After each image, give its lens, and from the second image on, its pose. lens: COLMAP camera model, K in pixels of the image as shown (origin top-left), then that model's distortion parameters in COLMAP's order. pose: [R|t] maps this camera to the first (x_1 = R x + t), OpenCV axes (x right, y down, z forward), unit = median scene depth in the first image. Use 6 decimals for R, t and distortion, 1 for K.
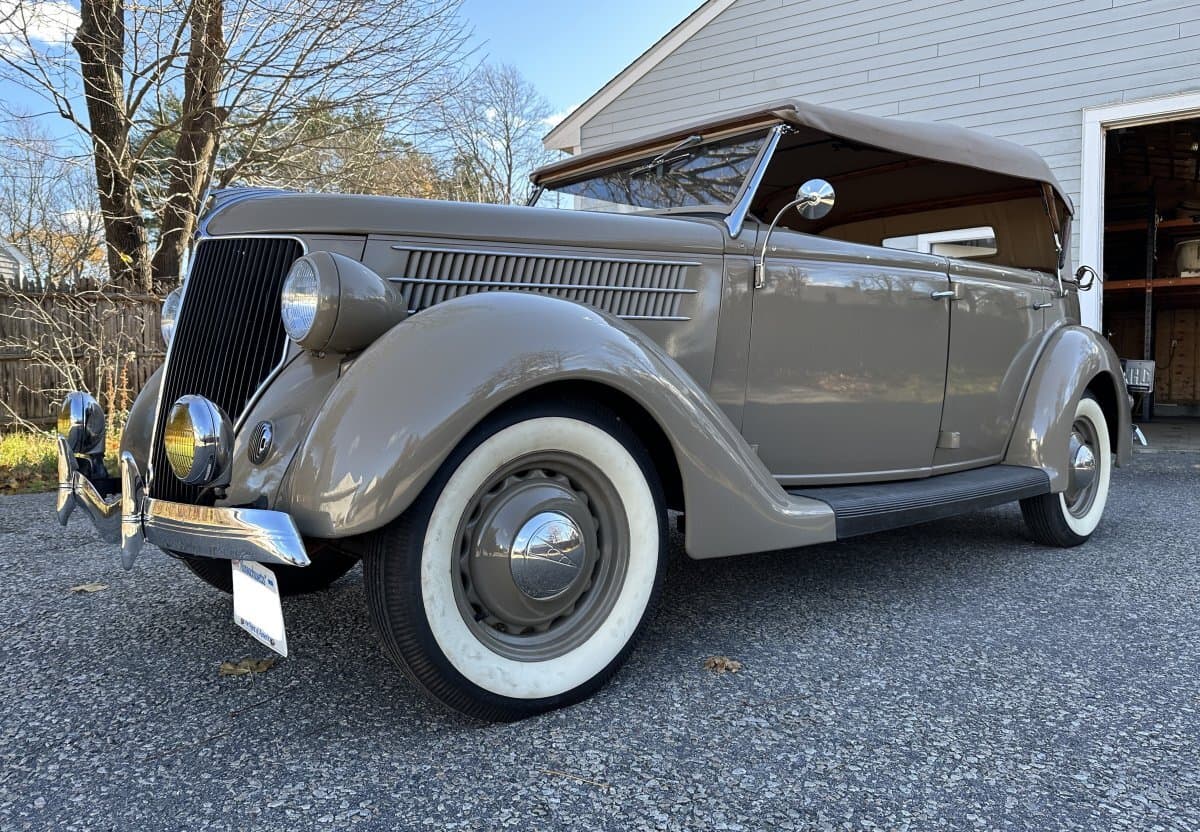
lens RADIAL K [[852.6, 0, 622.0], [0, 852.6, 430.6], [0, 0, 1]] dist [0.034859, -0.046363]
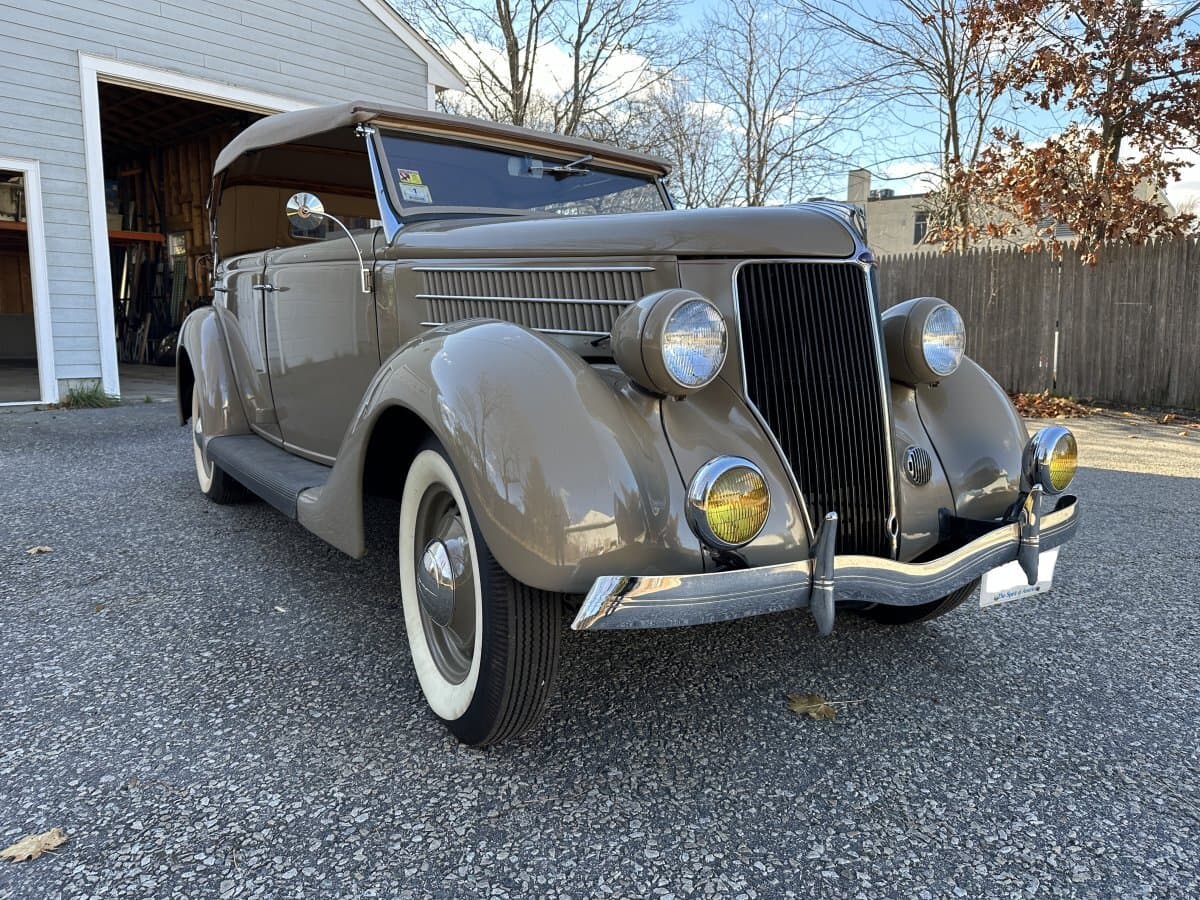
lens RADIAL K [[846.5, 0, 593.1], [0, 846.5, 447.3], [0, 0, 1]] dist [0.008437, -0.016001]
pose [[0.163452, -0.133314, 0.977502, -1.164334], [0.034312, 0.990997, 0.129417, -0.124650], [-0.985954, 0.012386, 0.166554, 0.917822]]
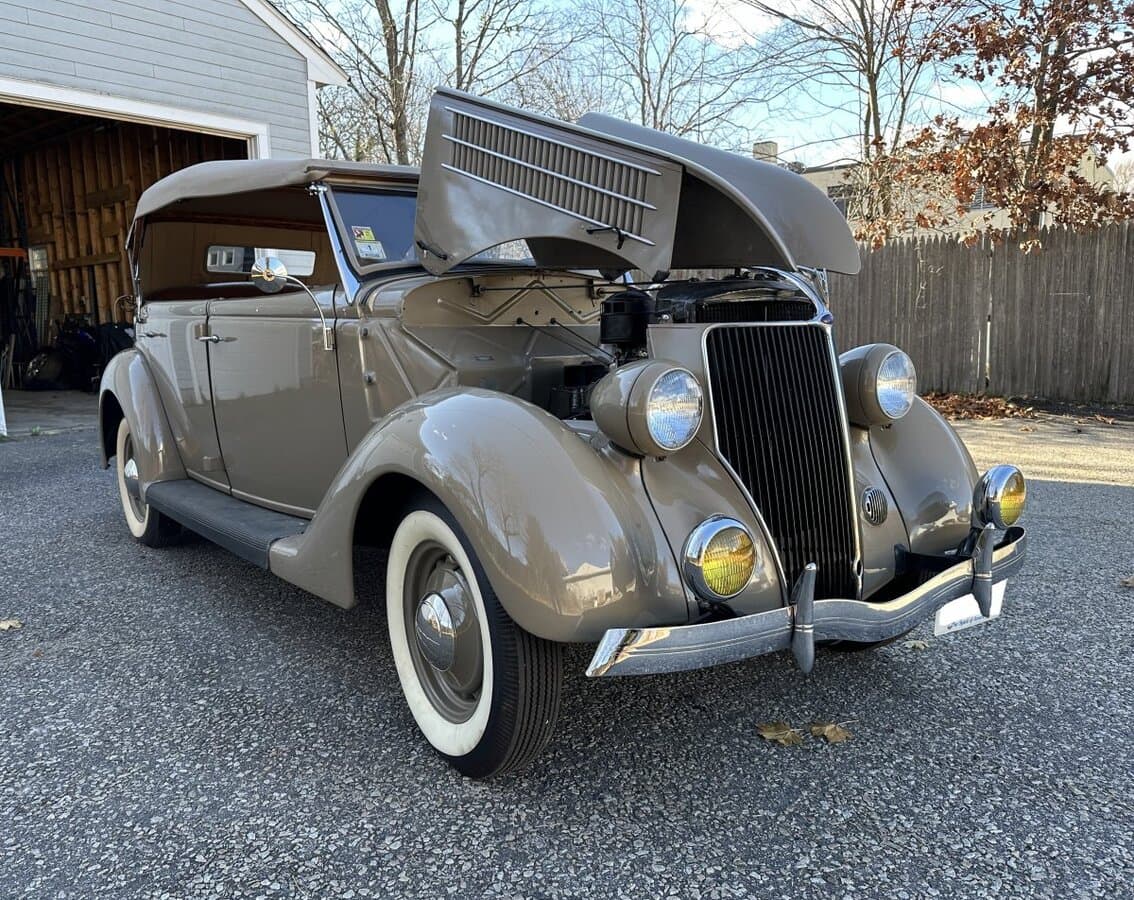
lens RADIAL K [[919.5, 0, 473.3], [0, 919.5, 490.2], [0, 0, 1]] dist [0.021932, -0.030206]
pose [[0.164171, -0.176191, 0.970569, -1.298488], [0.068718, 0.983572, 0.166927, -0.192597], [-0.984035, 0.039292, 0.173581, 0.984451]]
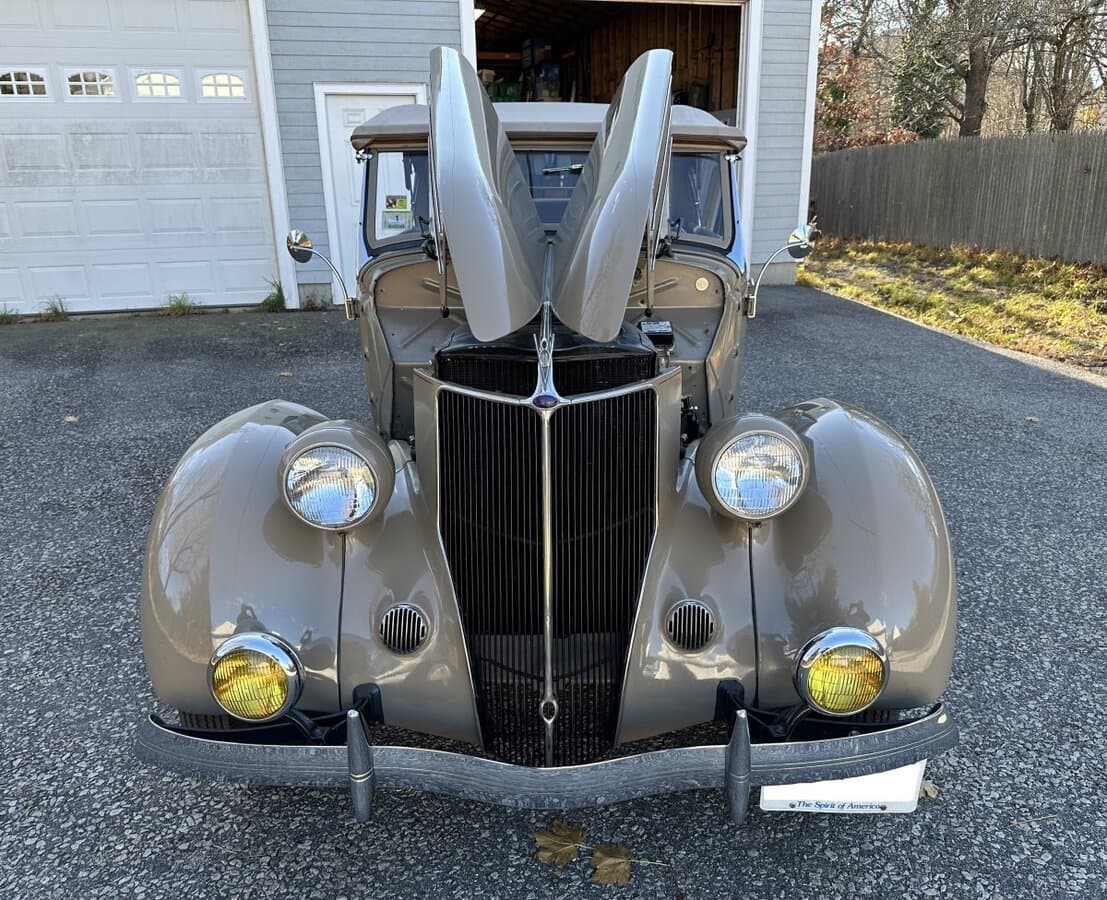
lens RADIAL K [[863.6, 0, 561.5], [0, 863.6, 452.6], [0, 0, 1]] dist [0.020531, -0.034626]
pose [[0.679604, -0.233911, 0.695287, -0.825459], [0.048921, 0.960142, 0.275198, -0.314197], [-0.731946, -0.153012, 0.663960, 0.388028]]
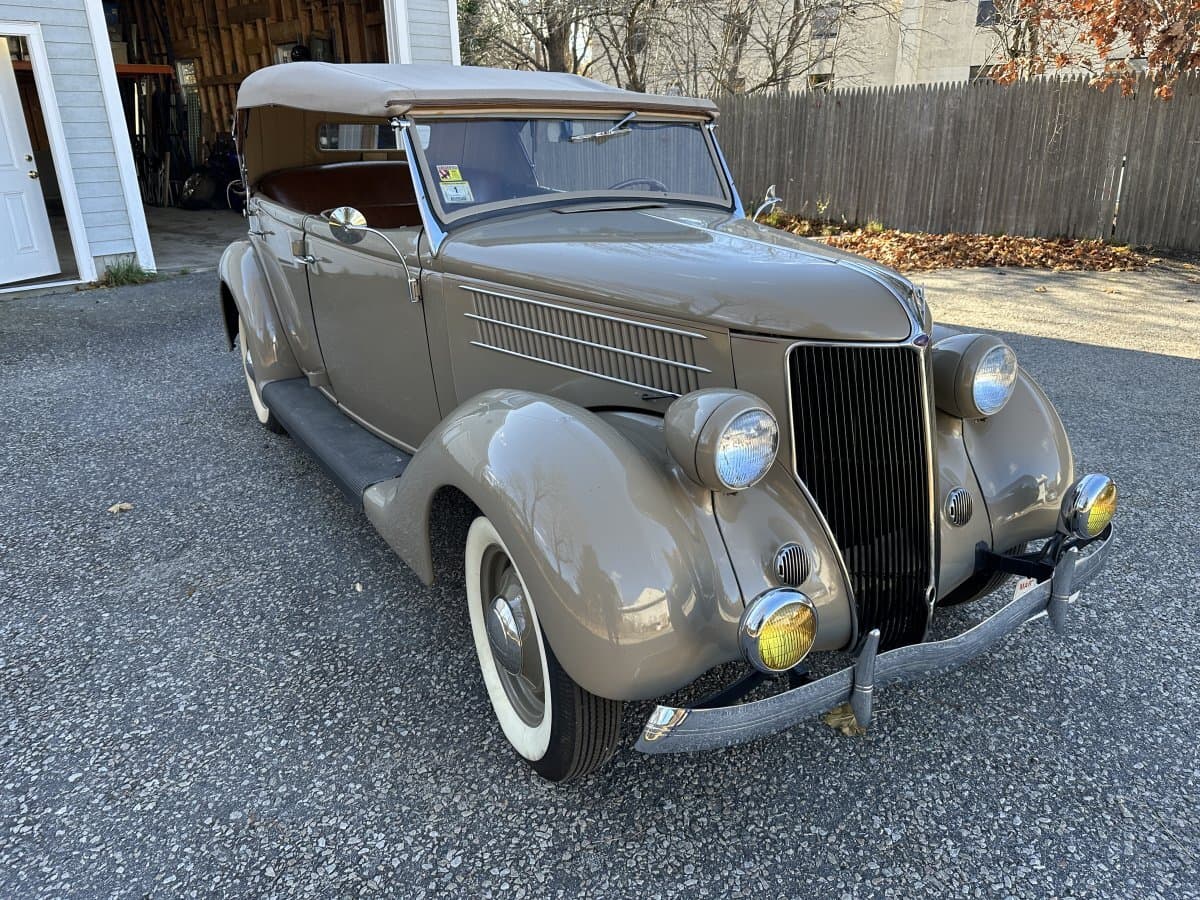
lens RADIAL K [[846.7, 0, 596.9], [0, 846.7, 443.9], [0, 0, 1]] dist [0.006592, -0.012182]
pose [[0.192702, -0.350632, 0.916473, -1.141637], [0.057535, 0.936409, 0.346162, -0.364912], [-0.979569, -0.013977, 0.200622, 0.930950]]
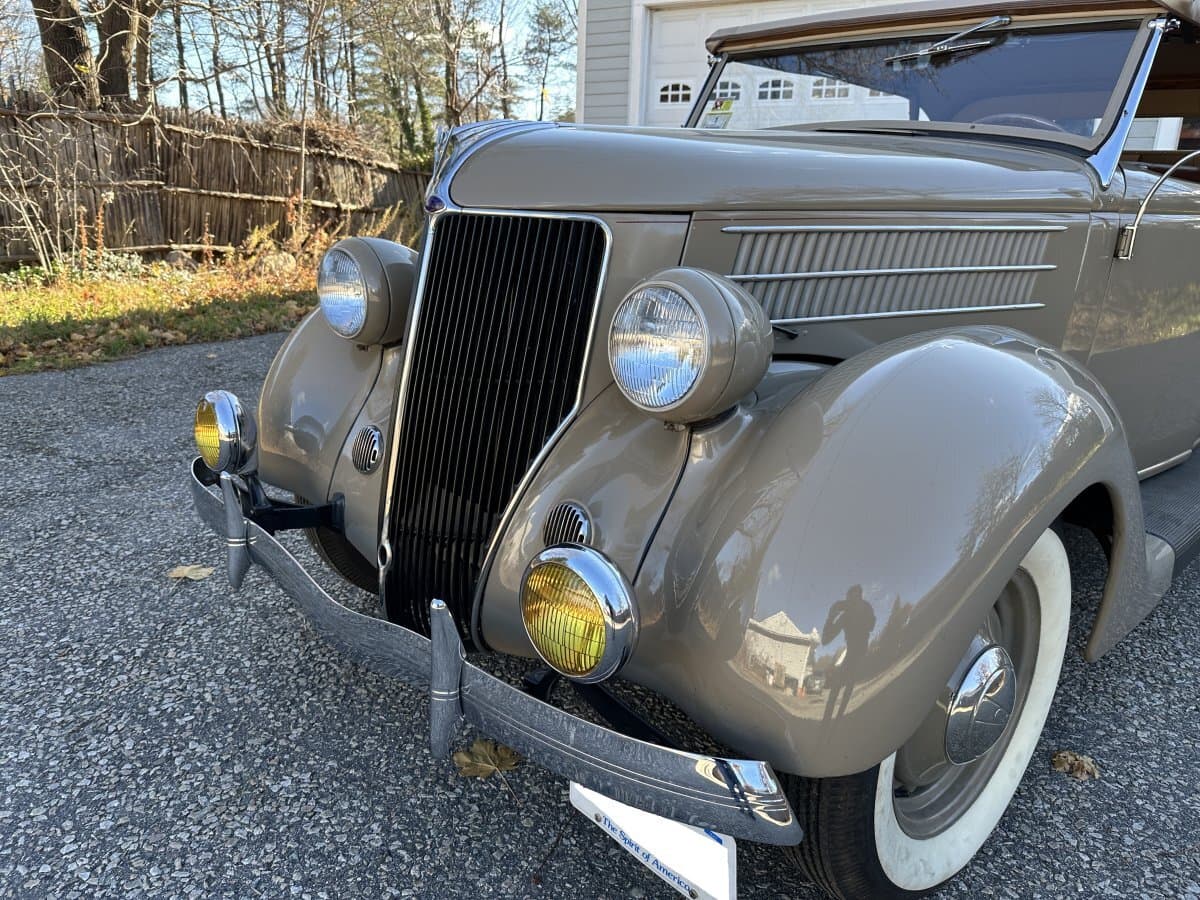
lens RADIAL K [[846.5, 0, 593.1], [0, 846.5, 447.3], [0, 0, 1]] dist [0.008437, -0.016001]
pose [[0.998782, 0.021290, 0.044510, -0.322788], [-0.030919, 0.973085, 0.228361, -0.158552], [-0.038450, -0.229459, 0.972559, 0.256047]]
